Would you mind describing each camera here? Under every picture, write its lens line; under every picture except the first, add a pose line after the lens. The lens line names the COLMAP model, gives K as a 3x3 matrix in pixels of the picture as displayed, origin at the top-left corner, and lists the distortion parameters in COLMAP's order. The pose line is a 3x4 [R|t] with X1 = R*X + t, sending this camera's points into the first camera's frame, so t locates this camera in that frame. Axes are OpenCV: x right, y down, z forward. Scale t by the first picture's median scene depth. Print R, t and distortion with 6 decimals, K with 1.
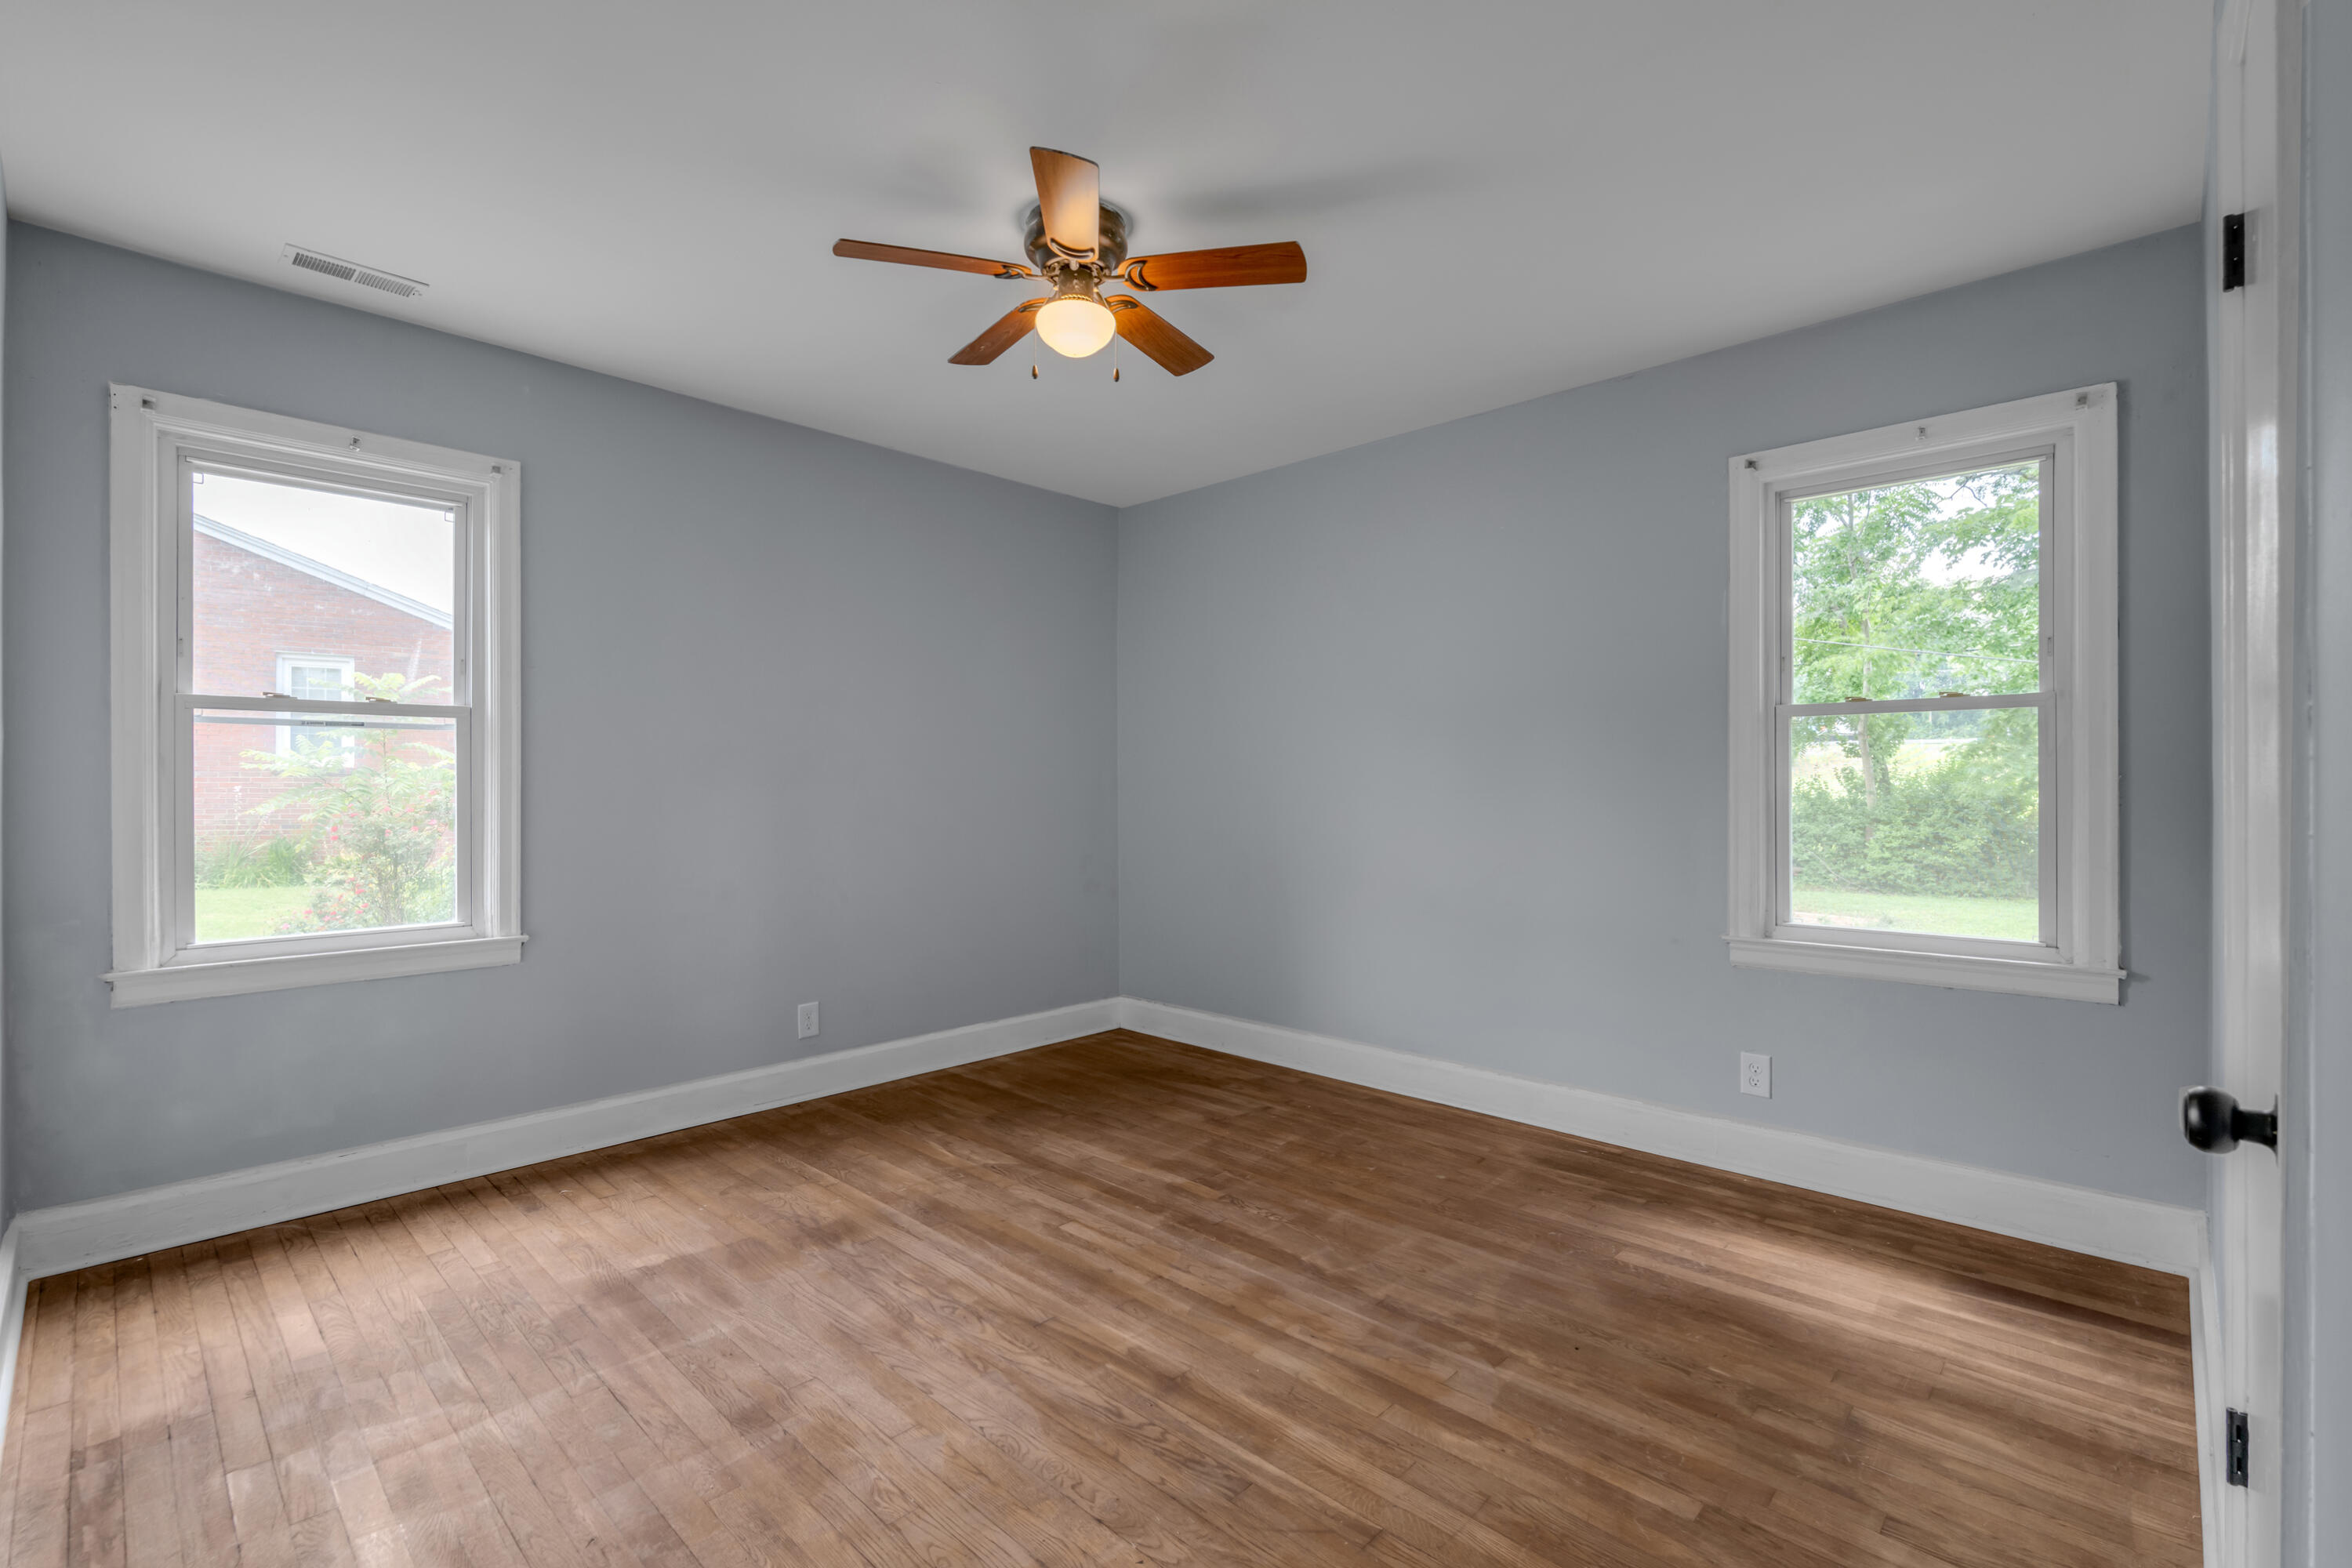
lens RADIAL K [[1052.8, 0, 1176.0], [0, 1052.8, 784.0], [0, 0, 1]] dist [-0.001557, -0.000006]
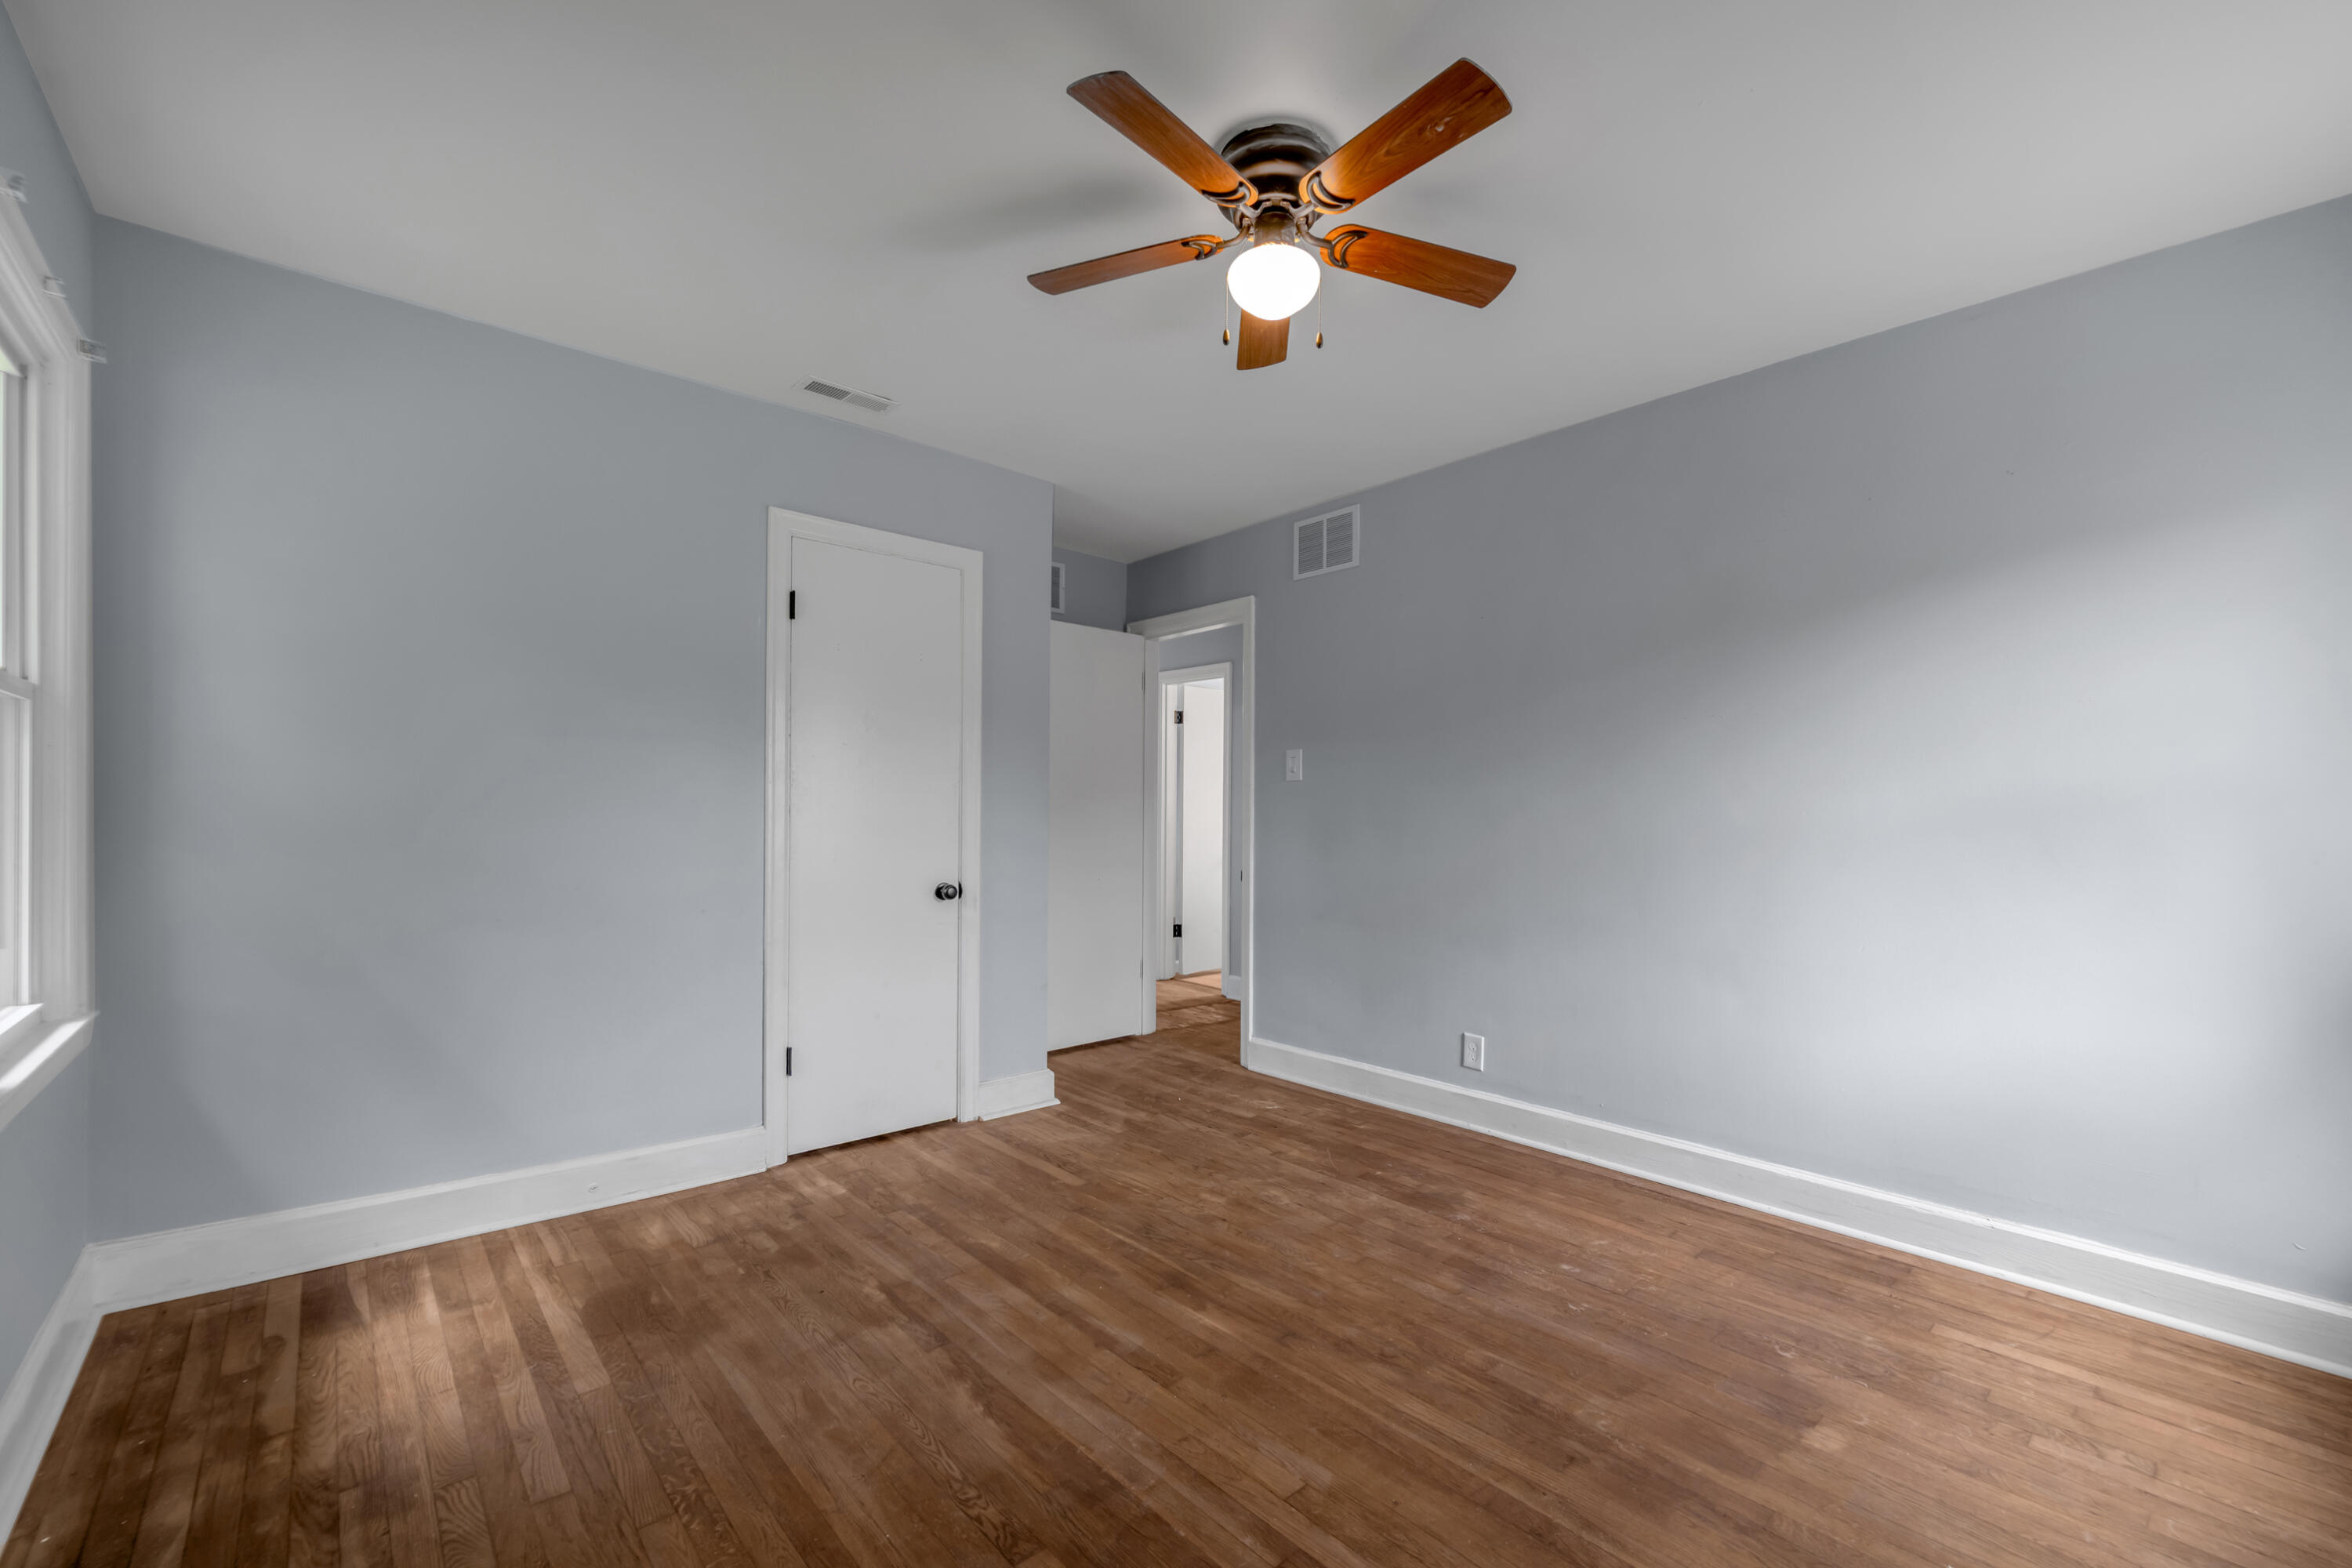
lens RADIAL K [[964.6, 0, 1199.5], [0, 964.6, 819.2], [0, 0, 1]] dist [-0.004343, -0.000286]
pose [[-0.997884, -0.010634, 0.064148, -0.078033], [-0.010480, 0.999941, 0.002742, 0.003844], [-0.064173, 0.002064, -0.997937, 1.589485]]
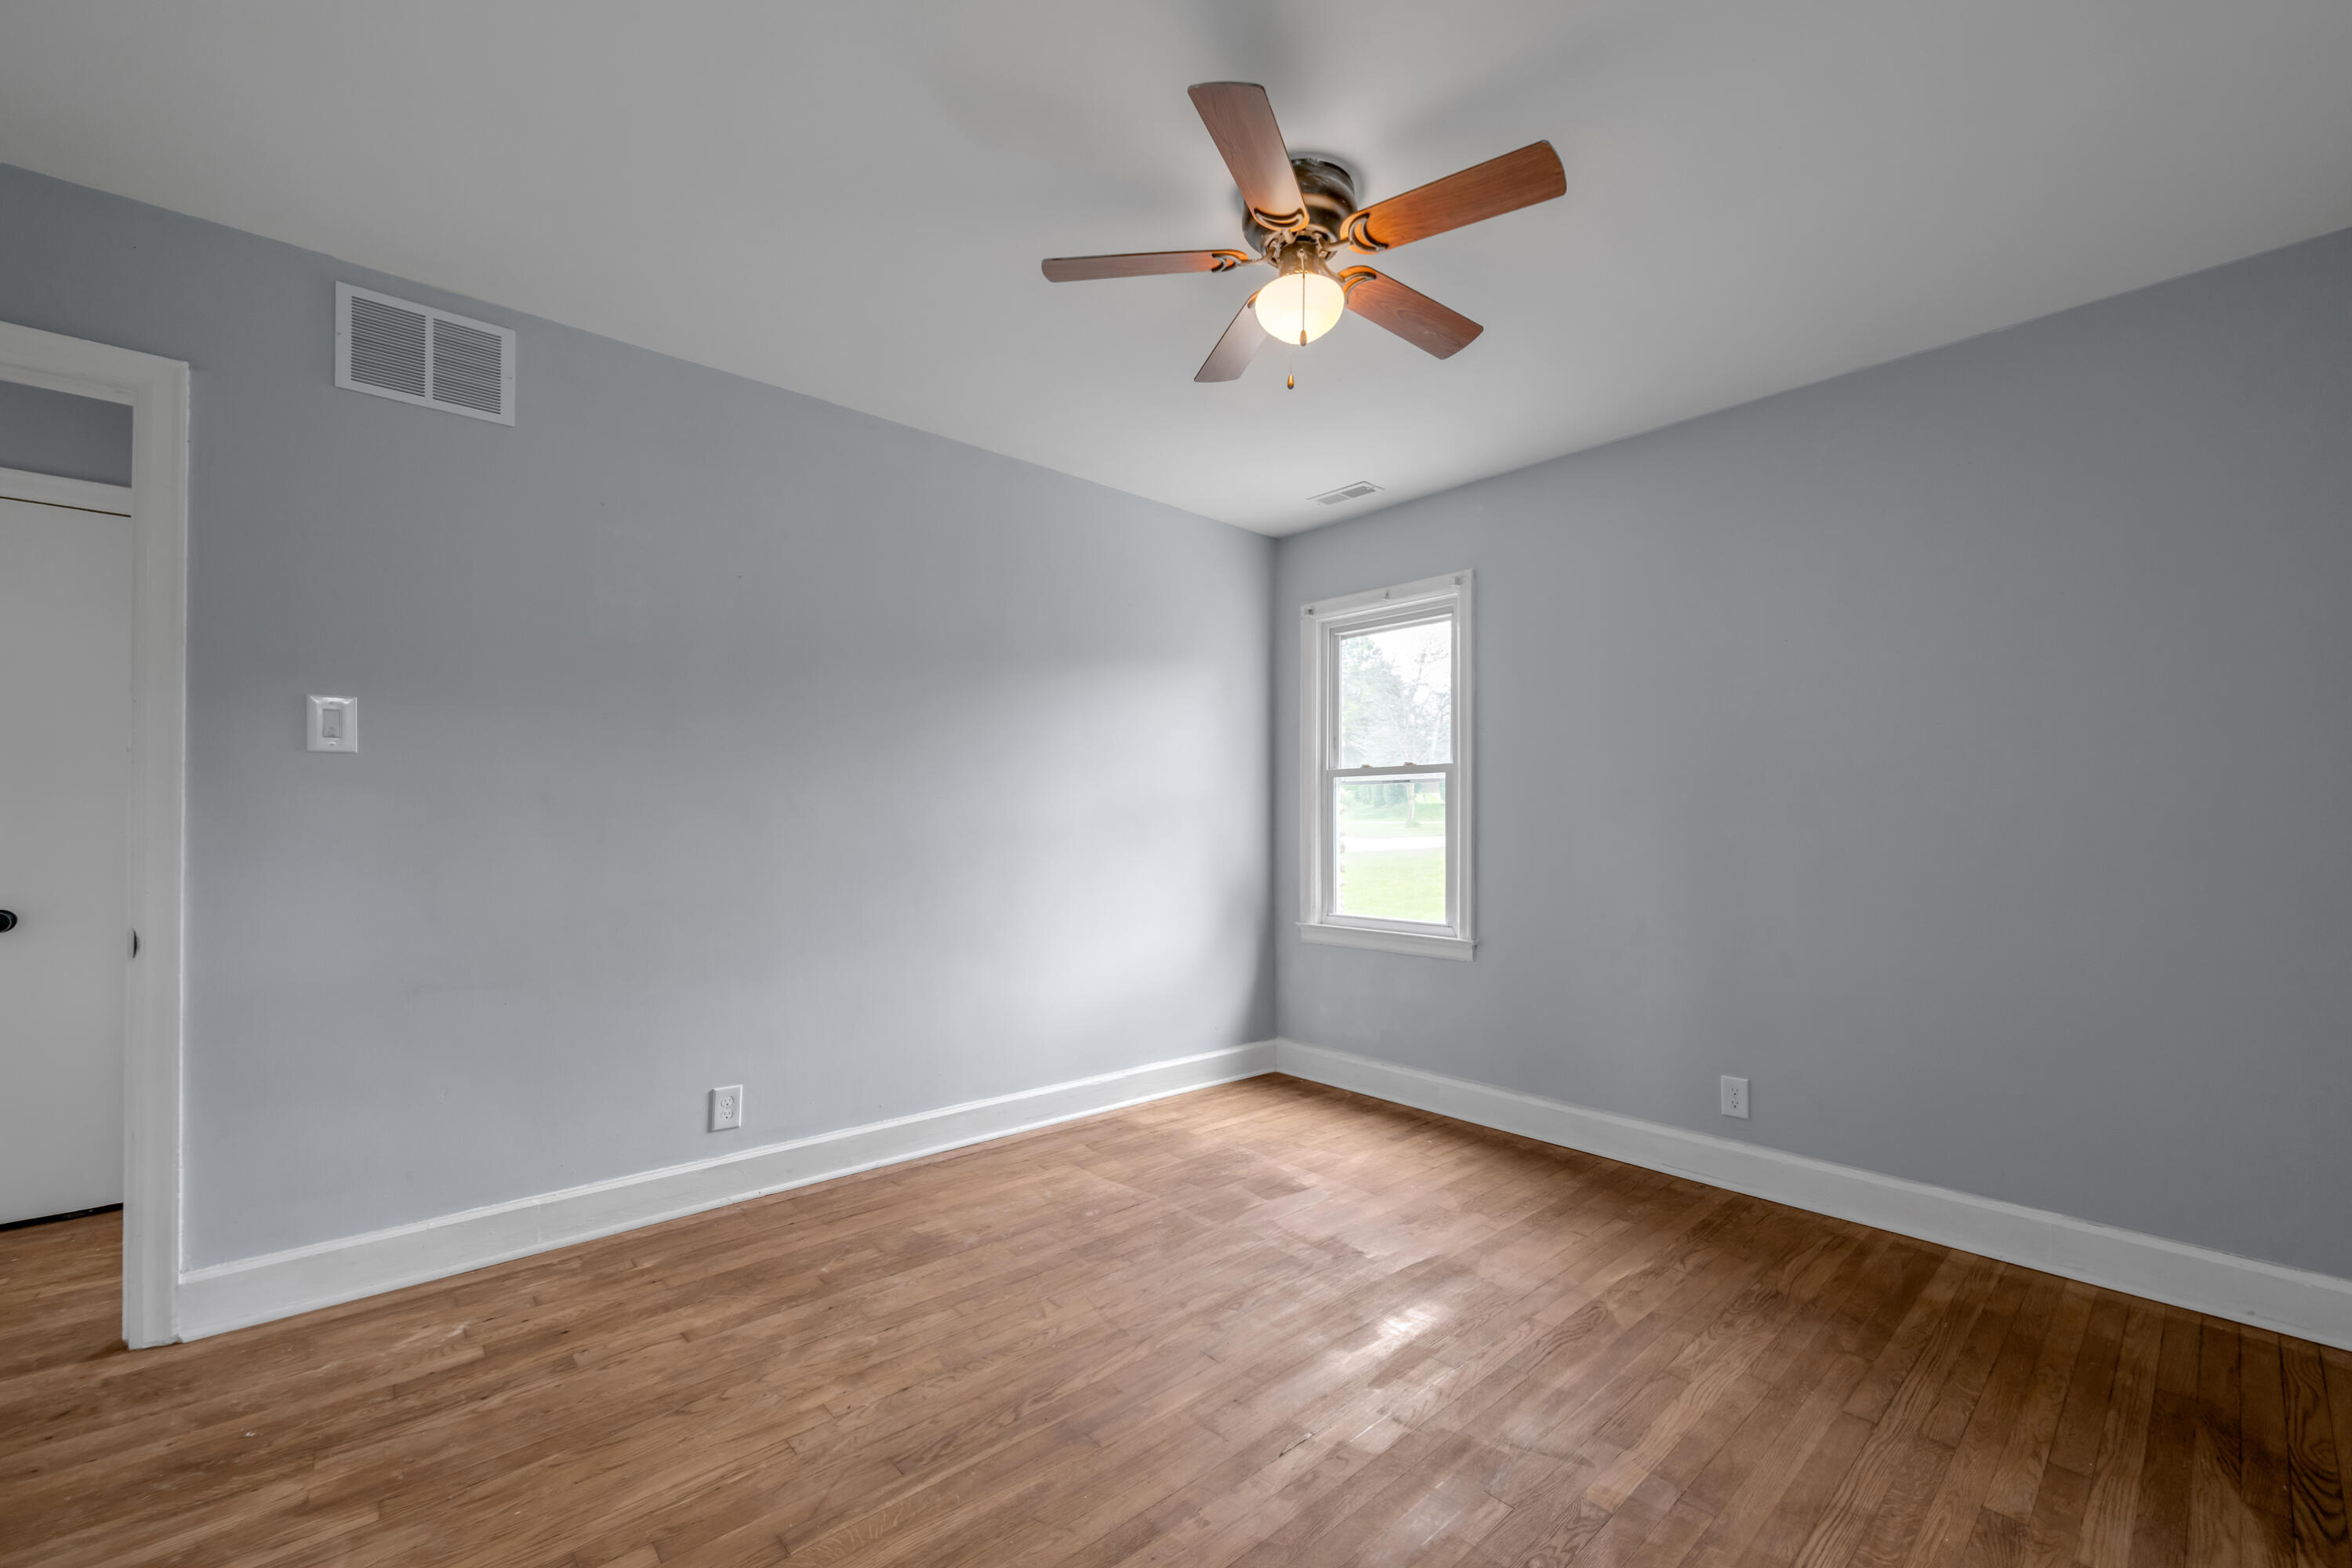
lens RADIAL K [[964.6, 0, 1199.5], [0, 964.6, 819.2], [0, 0, 1]] dist [-0.004343, -0.000286]
pose [[-0.064543, -0.001123, -0.997914, 0.648532], [-0.004390, 0.999990, -0.000842, -0.000455], [0.997905, 0.004327, -0.064547, 0.858242]]
